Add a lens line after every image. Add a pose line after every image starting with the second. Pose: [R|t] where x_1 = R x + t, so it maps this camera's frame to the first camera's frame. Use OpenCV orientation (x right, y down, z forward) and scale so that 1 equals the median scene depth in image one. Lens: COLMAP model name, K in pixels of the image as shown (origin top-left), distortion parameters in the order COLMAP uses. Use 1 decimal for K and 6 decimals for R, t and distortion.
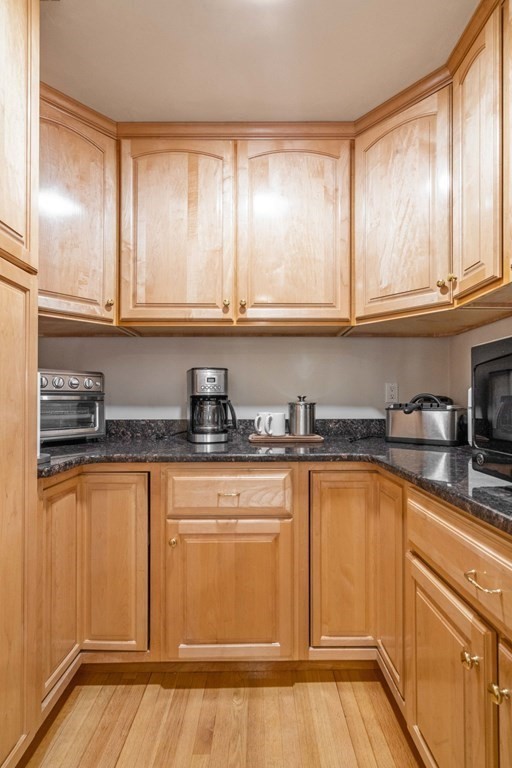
lens RADIAL K [[438.6, 0, 255.1], [0, 438.6, 385.9], [0, 0, 1]] dist [-0.000590, 0.002099]
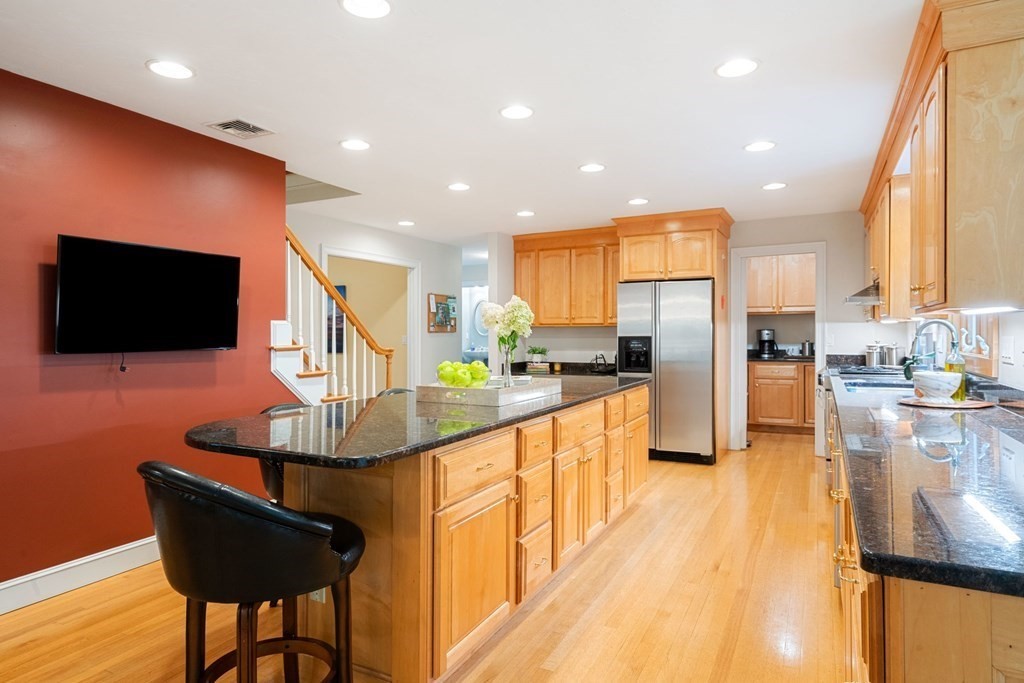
lens RADIAL K [[600.8, 0, 508.6], [0, 600.8, 336.0], [0, 0, 1]] dist [0.019418, 0.001727]
pose [[0.885593, -0.002313, -0.464457, 0.205043], [0.008446, 0.999902, 0.011125, -0.055361], [0.464386, -0.013775, 0.885526, -2.932754]]
